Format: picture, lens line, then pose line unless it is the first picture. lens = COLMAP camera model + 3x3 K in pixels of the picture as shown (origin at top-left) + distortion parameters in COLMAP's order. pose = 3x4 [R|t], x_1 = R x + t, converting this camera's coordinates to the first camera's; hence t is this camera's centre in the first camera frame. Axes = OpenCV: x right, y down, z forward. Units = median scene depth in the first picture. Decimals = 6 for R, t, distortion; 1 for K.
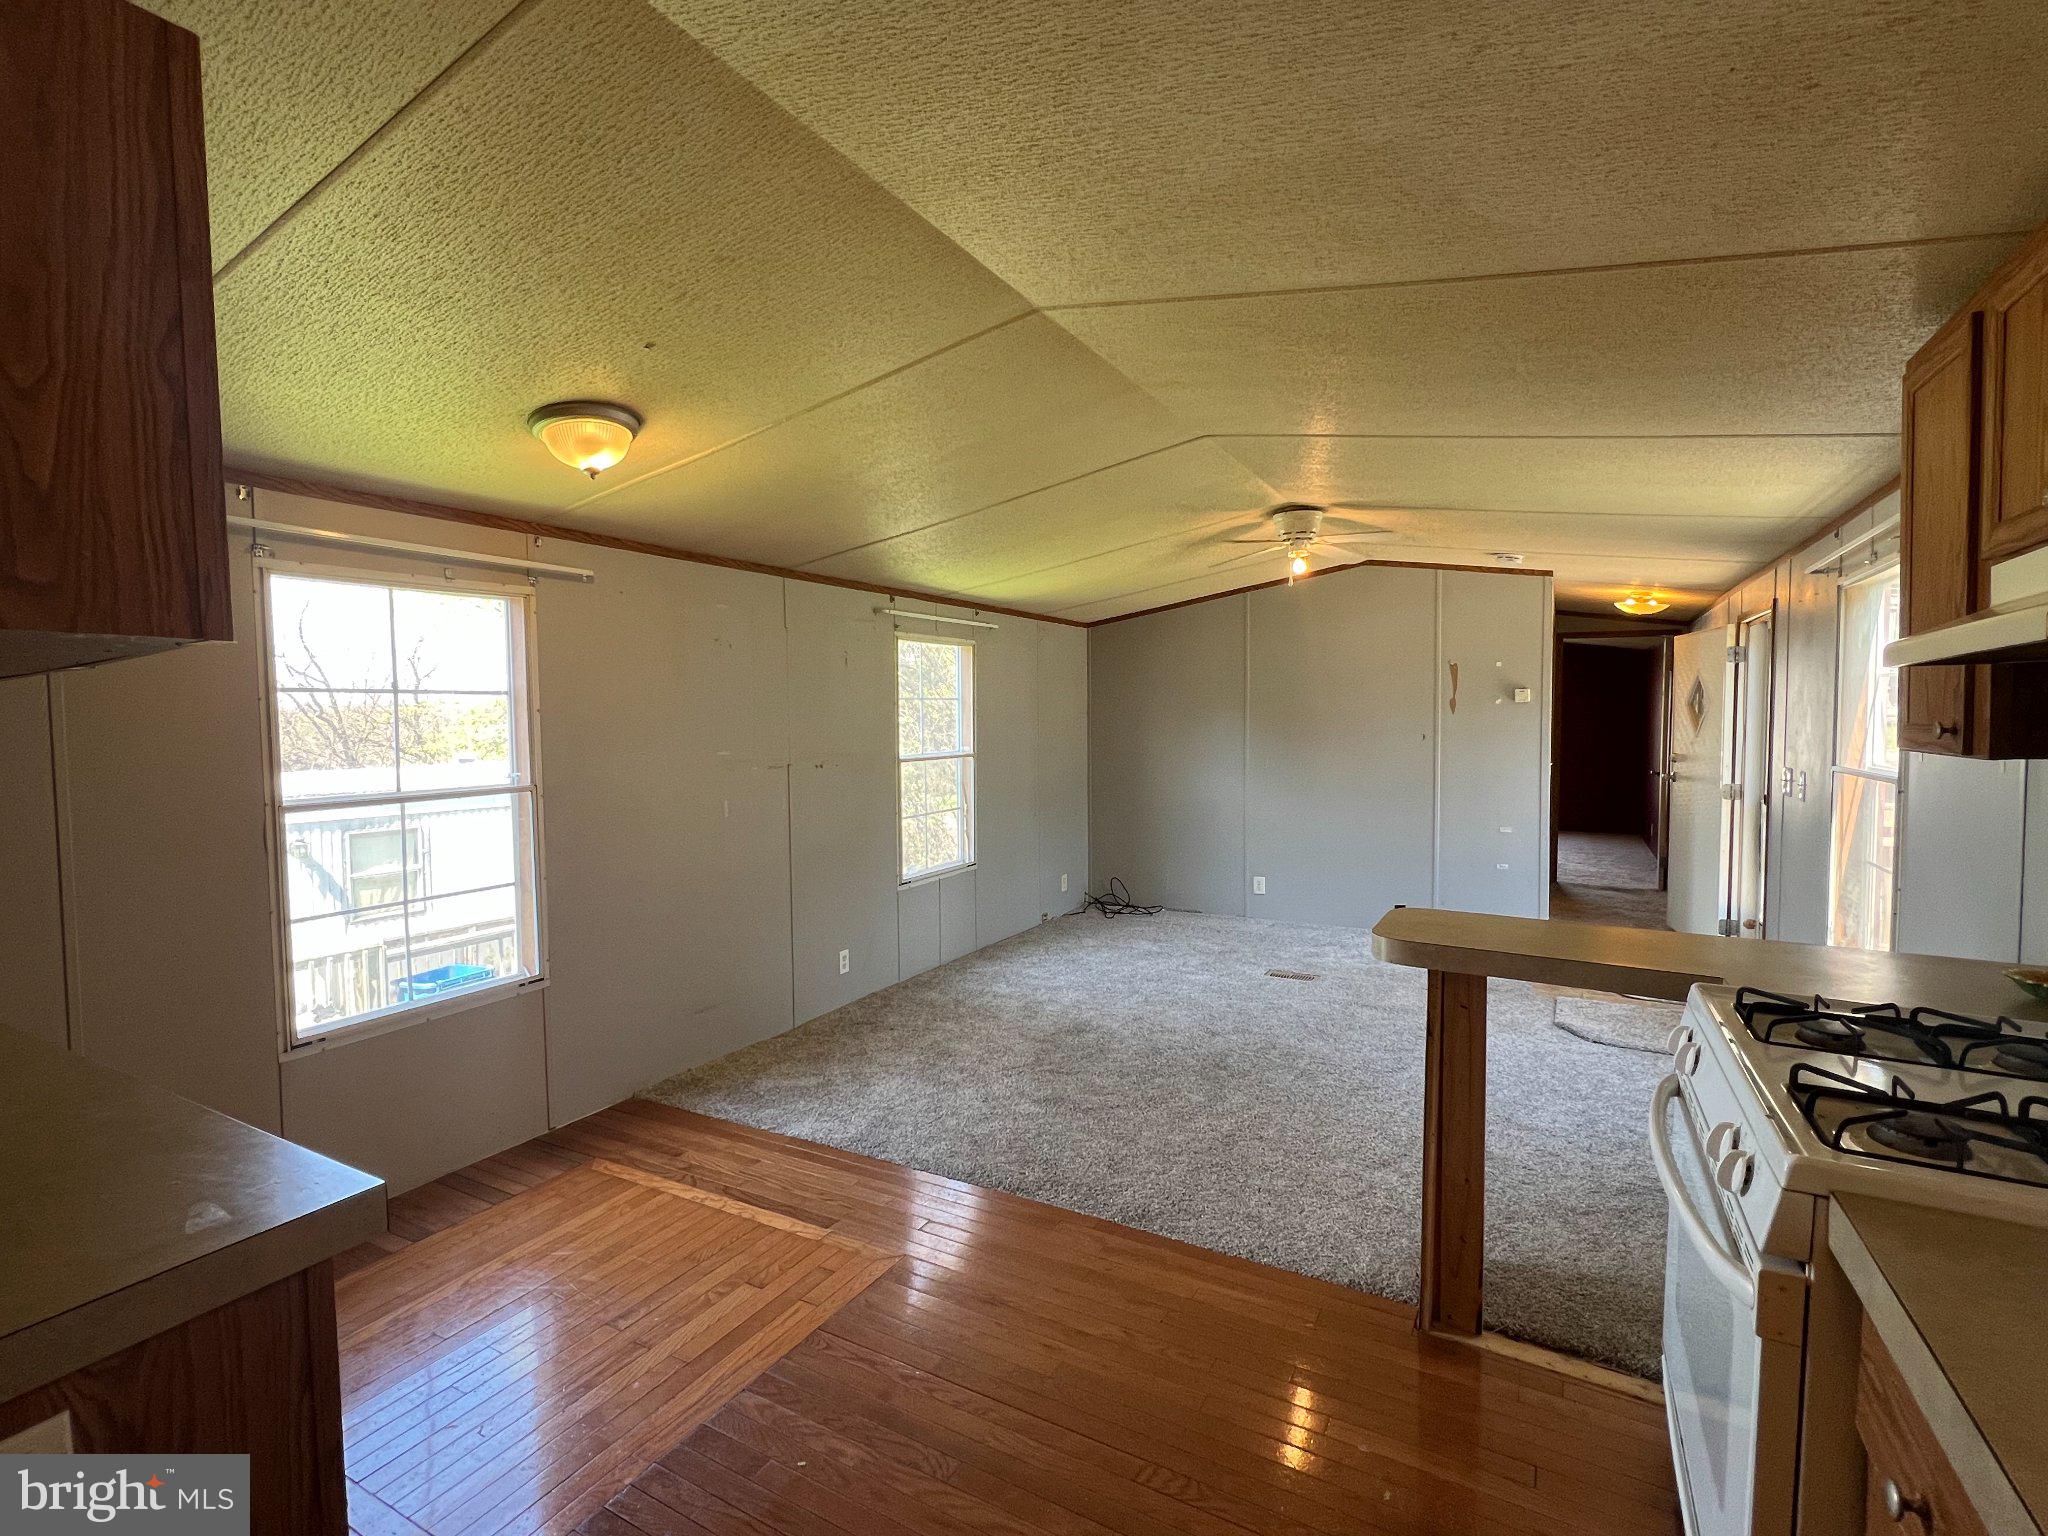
lens RADIAL K [[946.0, 0, 1026.4], [0, 946.0, 761.6], [0, 0, 1]] dist [-0.001457, 0.000286]
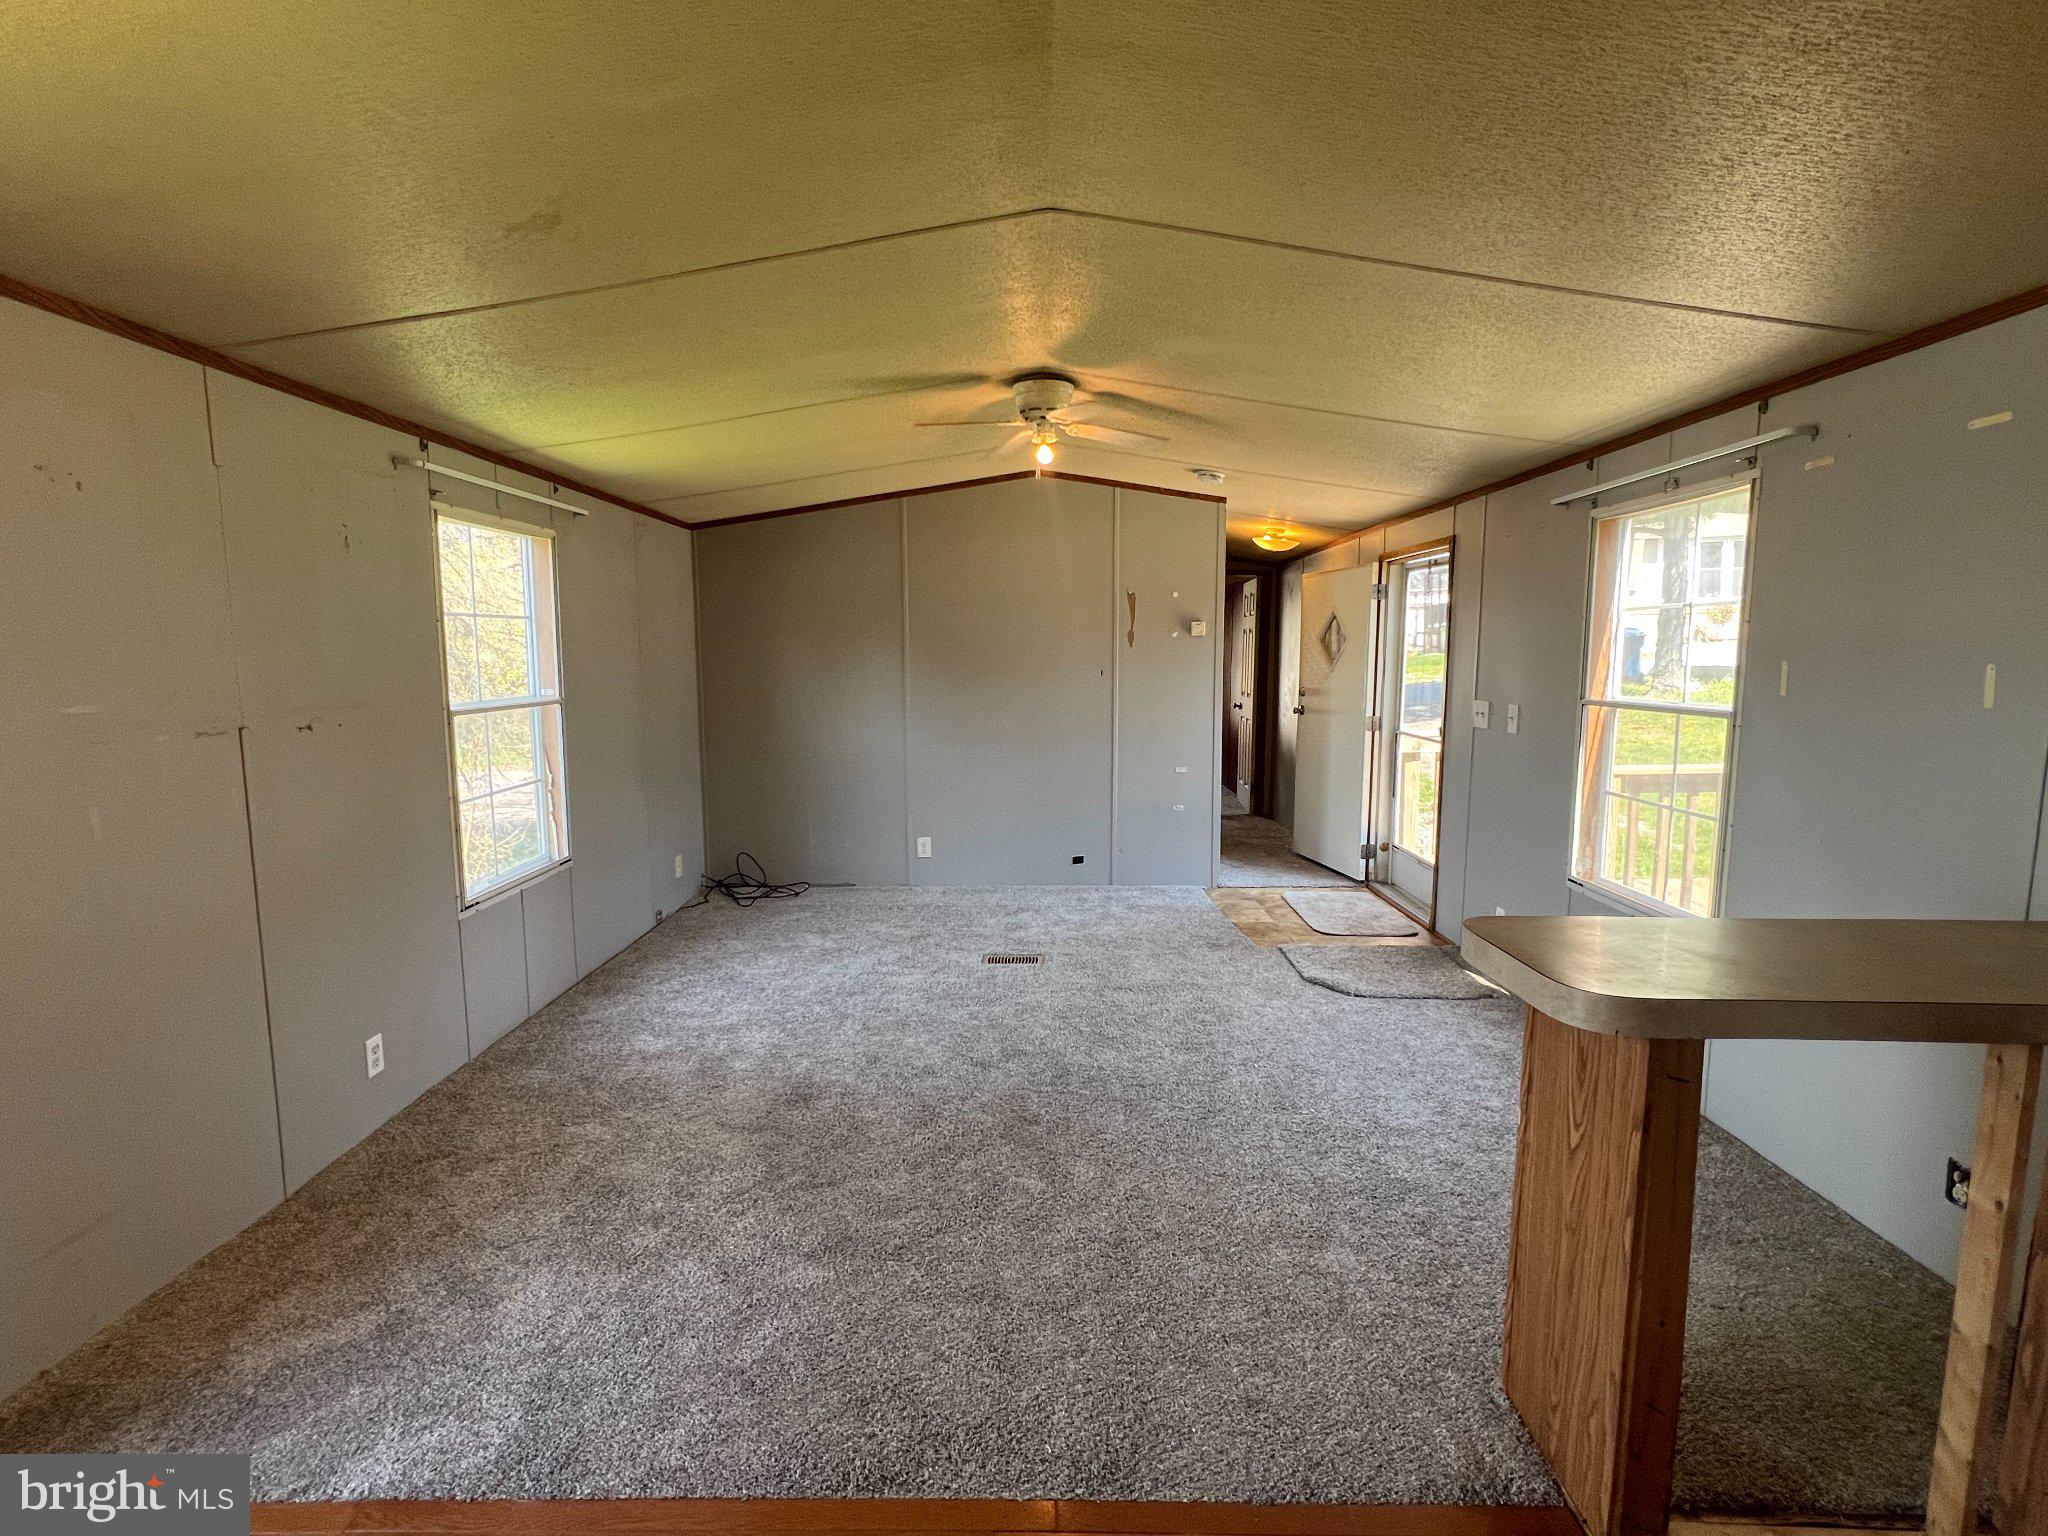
lens RADIAL K [[946.0, 0, 1026.4], [0, 946.0, 761.6], [0, 0, 1]] dist [-0.001457, 0.000286]
pose [[0.876512, -0.048458, 0.478934, -0.104130], [0.016503, 0.997360, 0.070708, -0.007379], [-0.481096, -0.054073, 0.874998, 0.279055]]
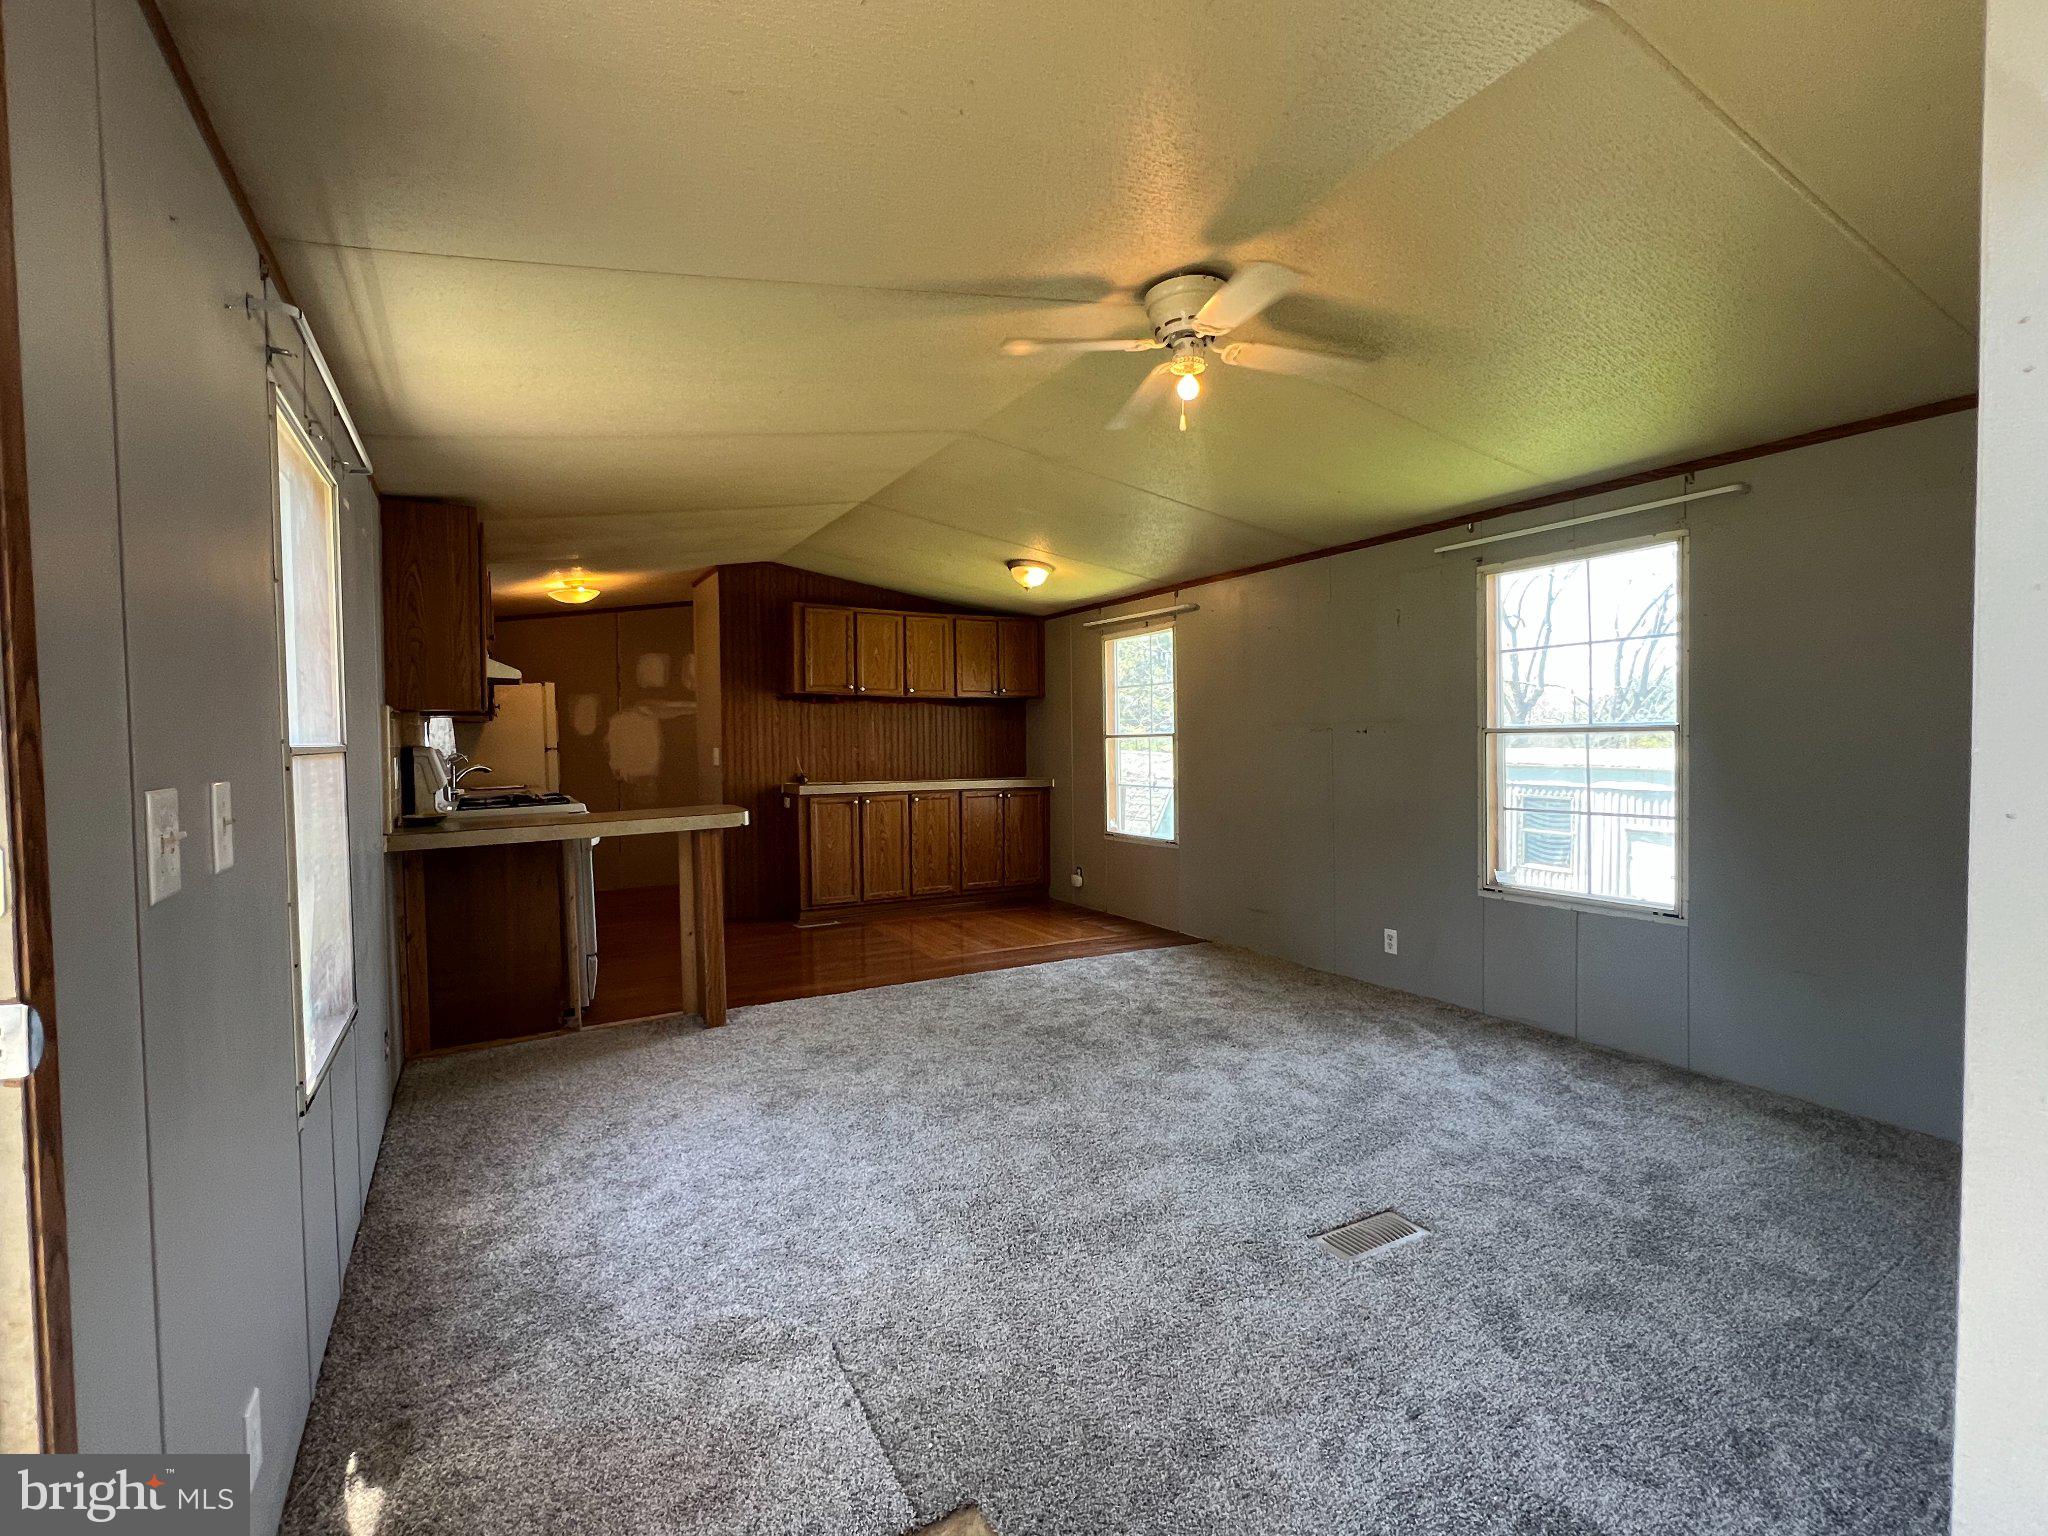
lens RADIAL K [[946.0, 0, 1026.4], [0, 946.0, 761.6], [0, 0, 1]] dist [-0.001457, 0.000286]
pose [[-0.520928, 0.043908, -0.852471, 0.751548], [-0.017337, 0.997926, 0.061994, -0.018001], [0.853425, 0.047074, -0.519086, 1.113263]]
